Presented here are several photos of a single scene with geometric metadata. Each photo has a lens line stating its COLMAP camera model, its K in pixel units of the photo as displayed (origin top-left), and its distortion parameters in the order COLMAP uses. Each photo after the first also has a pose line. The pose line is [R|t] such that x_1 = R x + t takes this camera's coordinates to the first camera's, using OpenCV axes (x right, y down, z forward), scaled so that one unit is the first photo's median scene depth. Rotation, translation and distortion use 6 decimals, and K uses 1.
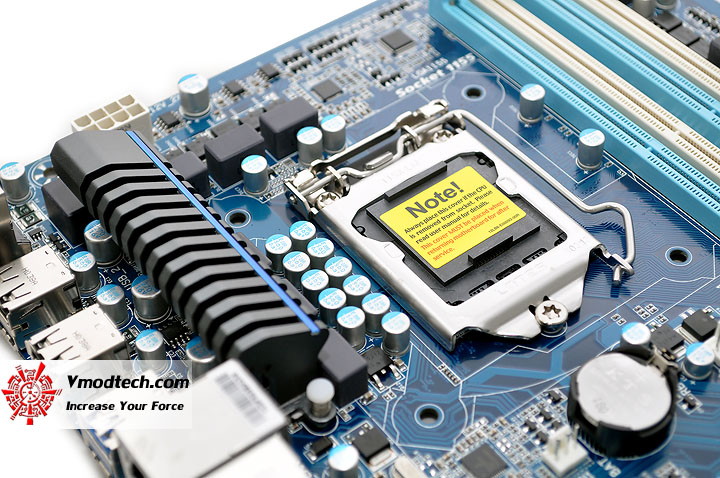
lens RADIAL K [[1405.4, 0, 353.9], [0, 1405.4, 236.8], [0, 0, 1]] dist [0.010810, 0.000000]
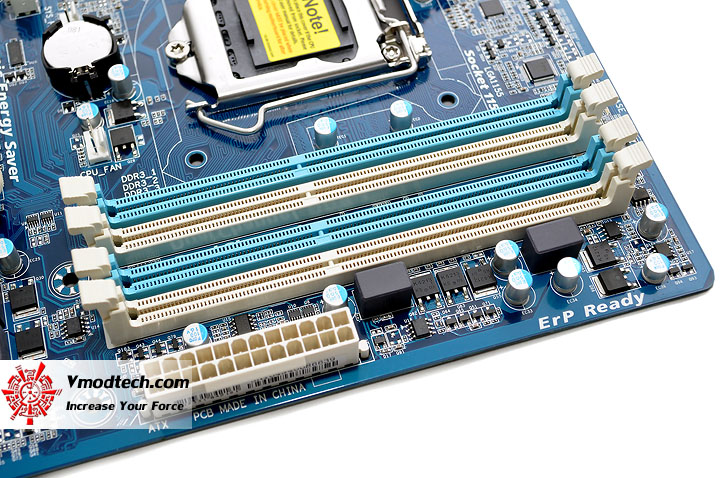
lens RADIAL K [[1067.5, 0, 357.1], [0, 1067.5, 234.5], [0, 0, 1]] dist [-0.015362, 0.000000]
pose [[-0.339678, 0.813266, -0.472459, 0.667296], [-0.679679, 0.134967, 0.720986, -0.726477], [0.650119, 0.566024, 0.506914, 0.669415]]
